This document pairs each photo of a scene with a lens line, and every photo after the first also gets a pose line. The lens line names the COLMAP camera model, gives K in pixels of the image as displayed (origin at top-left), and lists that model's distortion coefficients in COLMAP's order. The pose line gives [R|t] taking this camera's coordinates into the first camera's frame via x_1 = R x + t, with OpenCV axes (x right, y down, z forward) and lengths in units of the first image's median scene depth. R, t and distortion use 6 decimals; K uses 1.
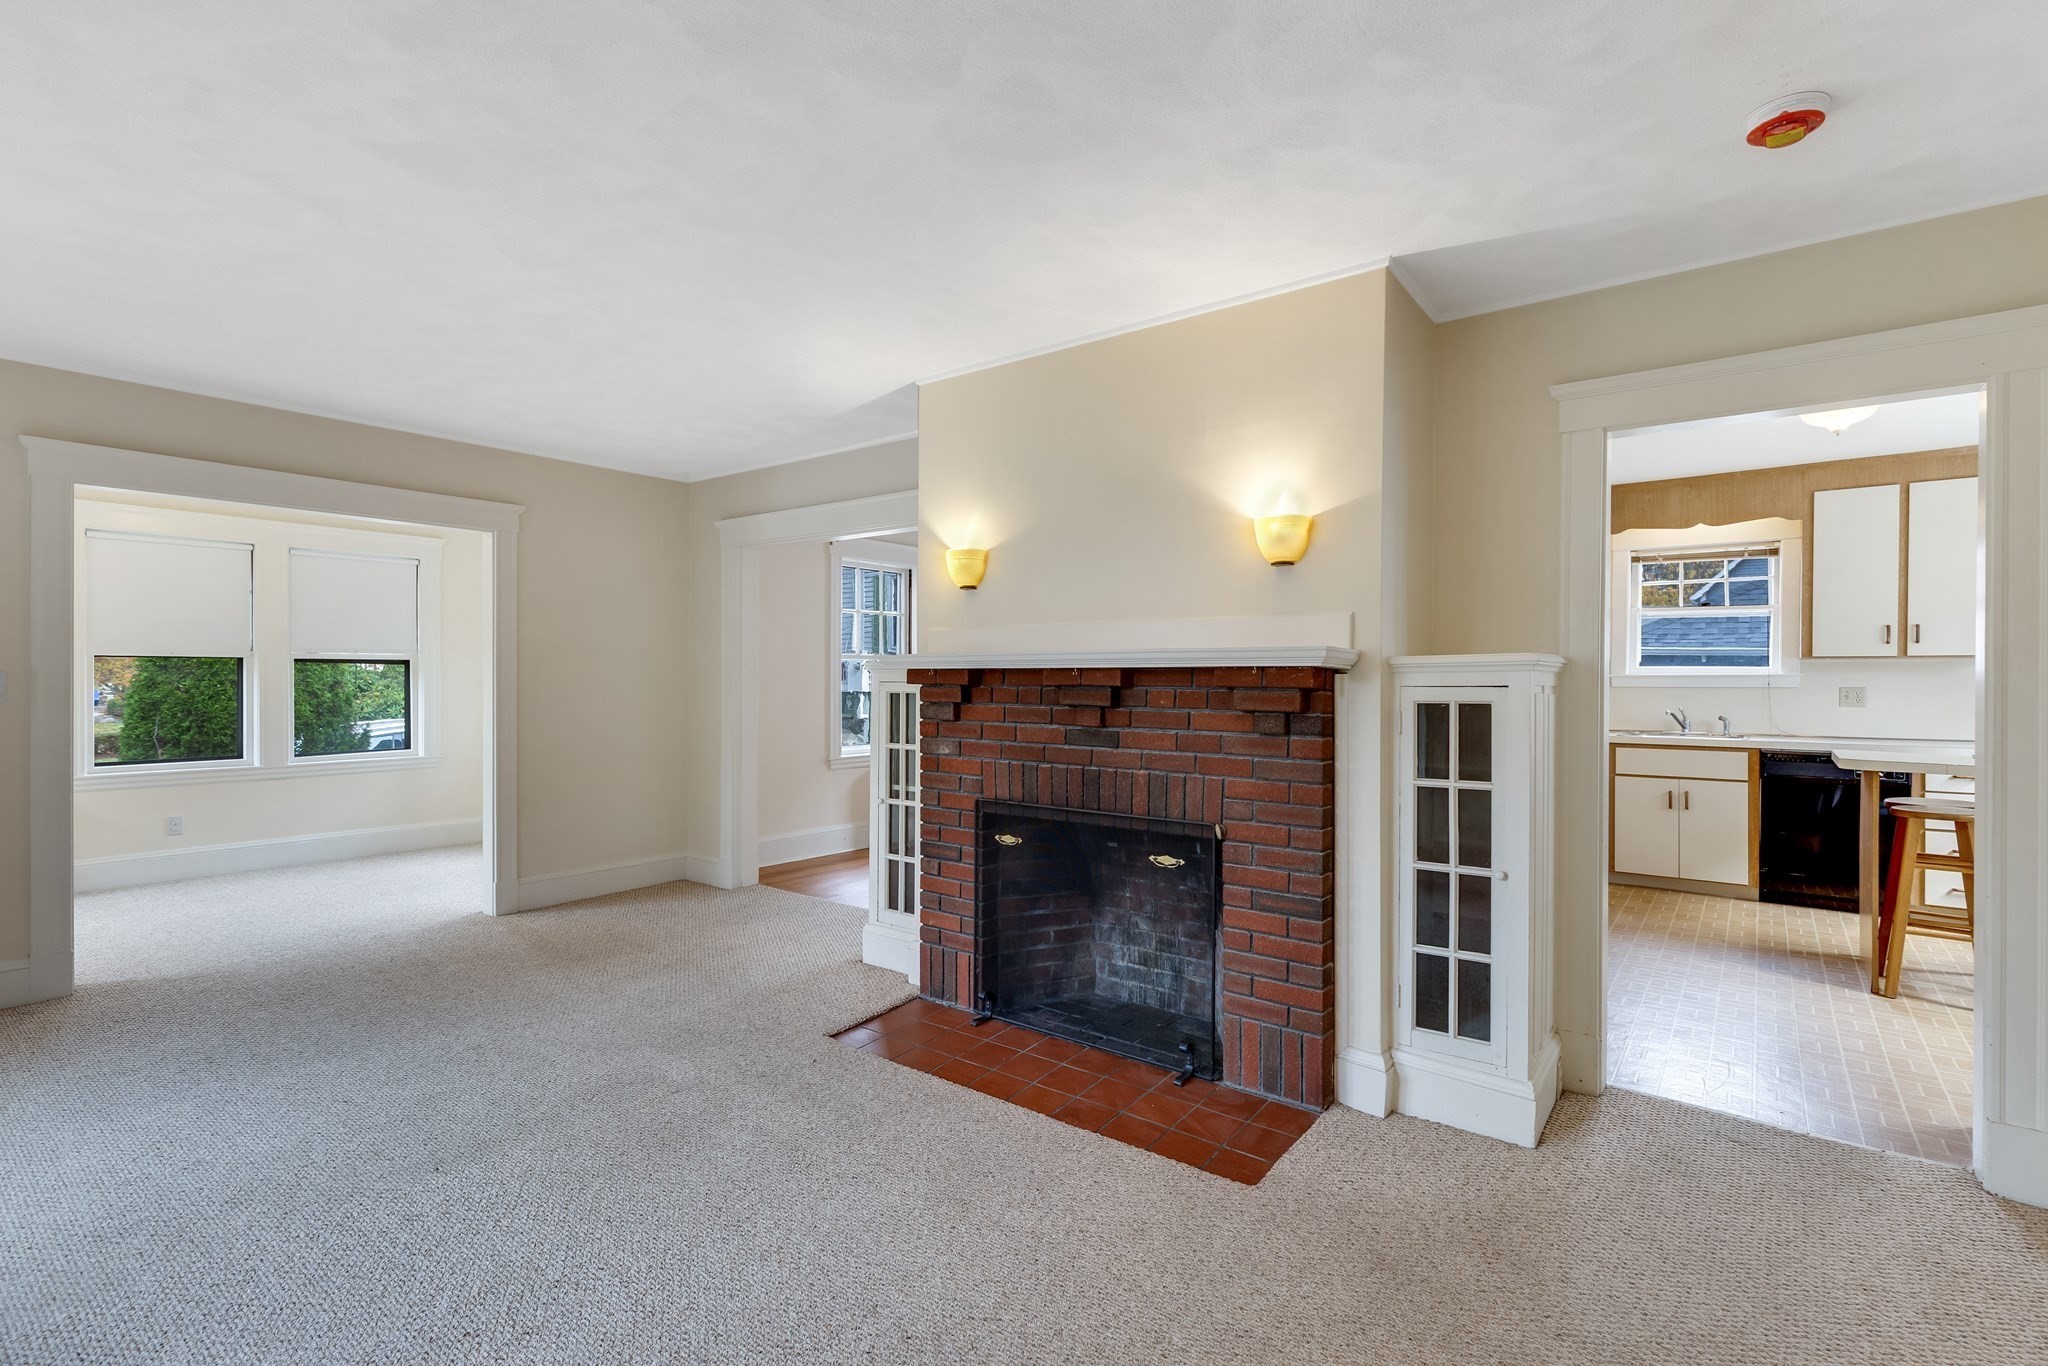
lens RADIAL K [[949.8, 0, 1034.8], [0, 949.8, 678.3], [0, 0, 1]] dist [0.014172, -0.000353]
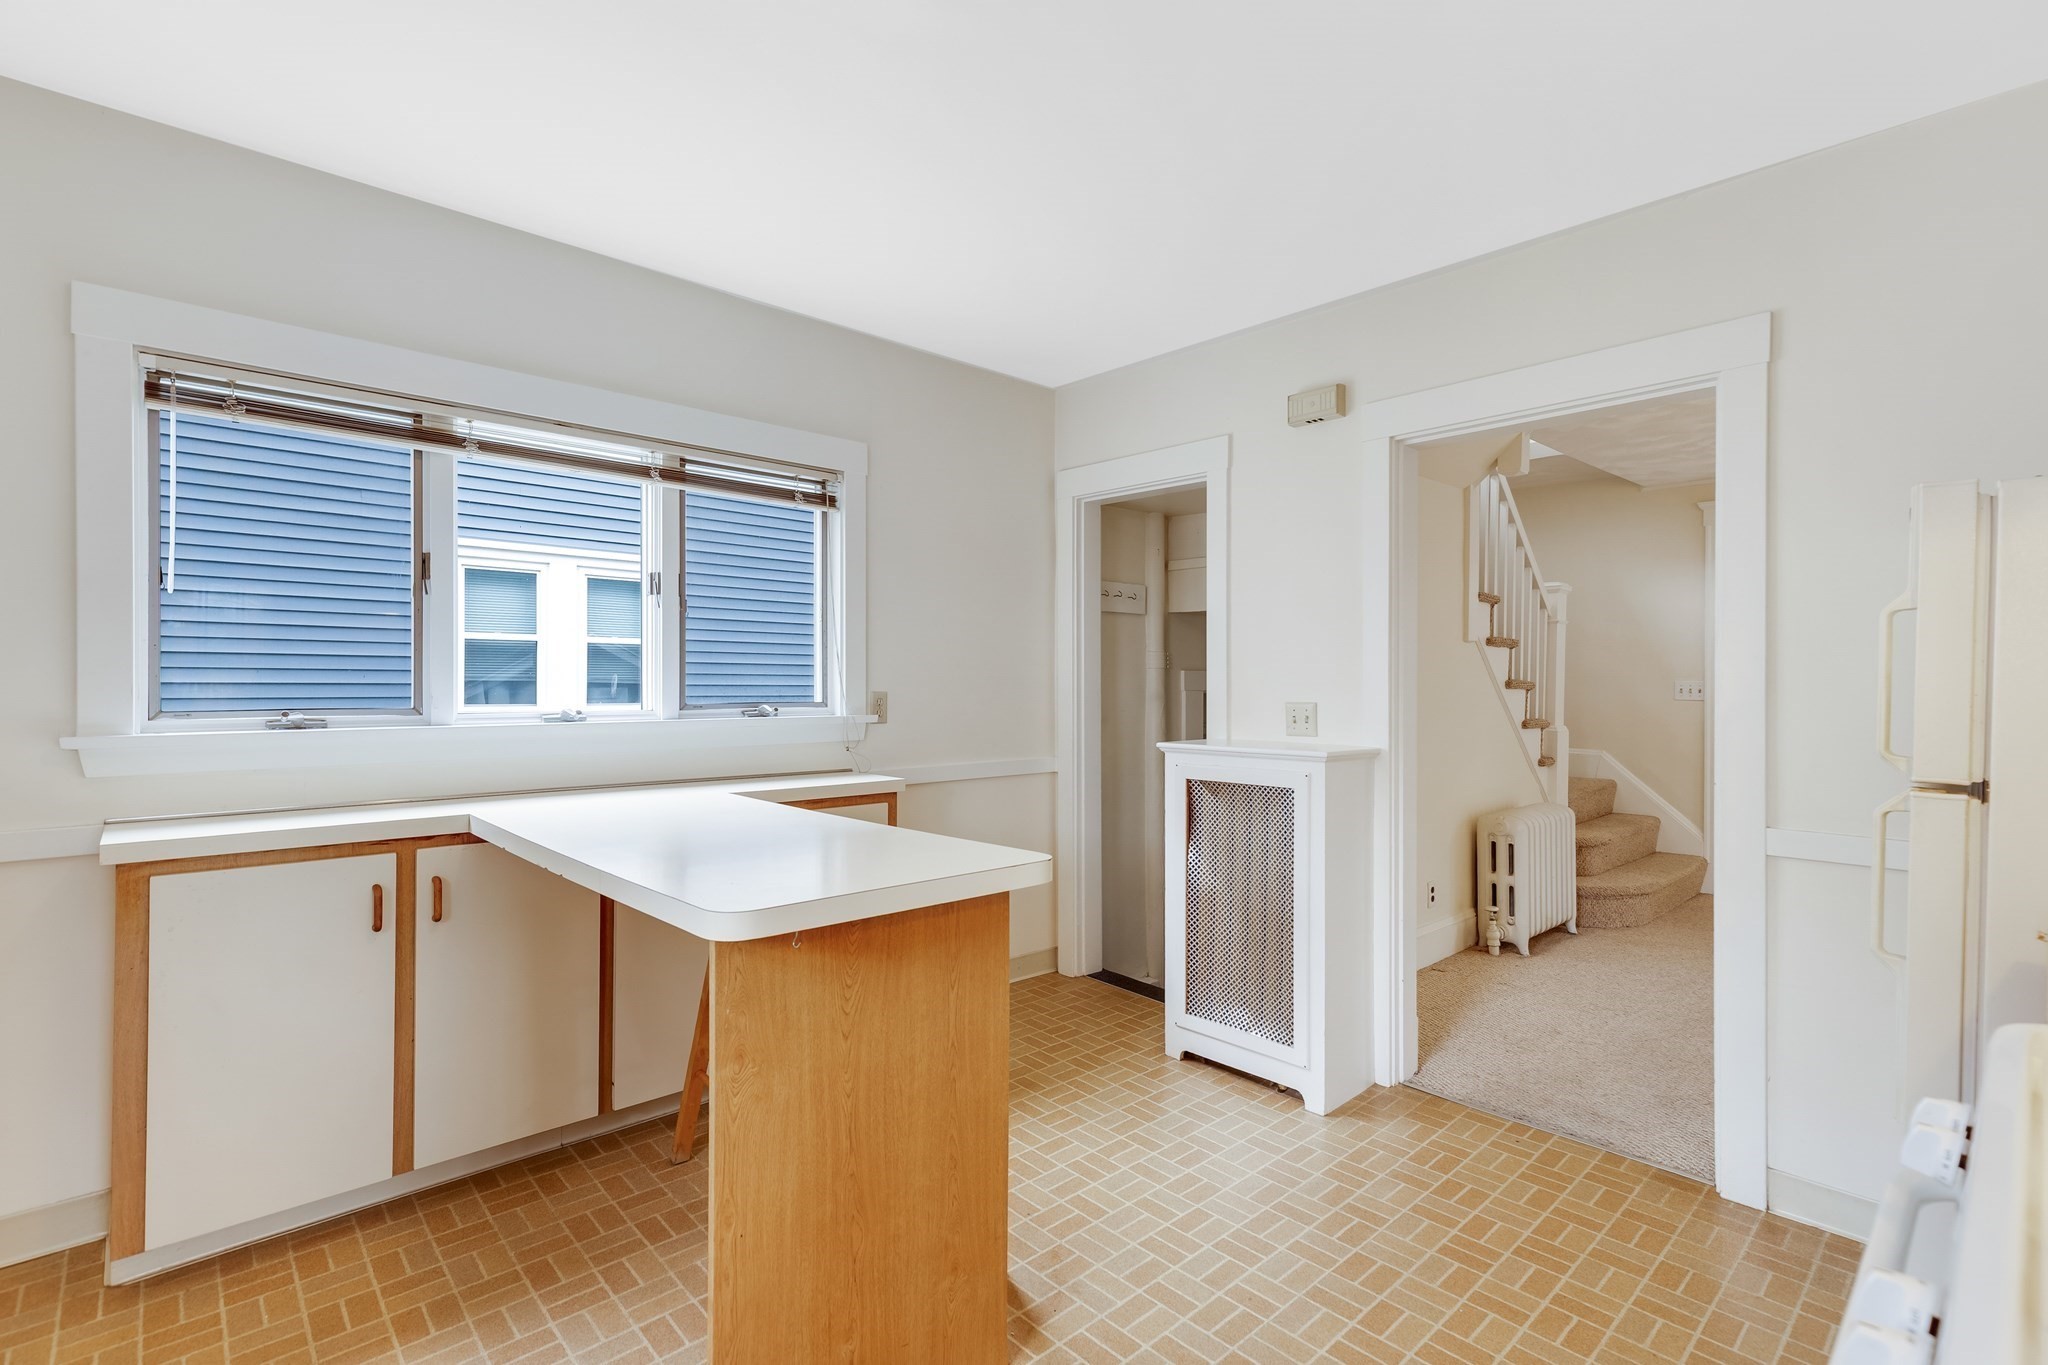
lens RADIAL K [[949.8, 0, 1034.8], [0, 949.8, 677.8], [0, 0, 1]] dist [0.014172, -0.000353]
pose [[-0.986135, -0.008181, 0.165744, 0.946953], [-0.008513, 0.999963, -0.001290, 0.005927], [-0.165728, -0.002683, -0.986168, 1.732968]]
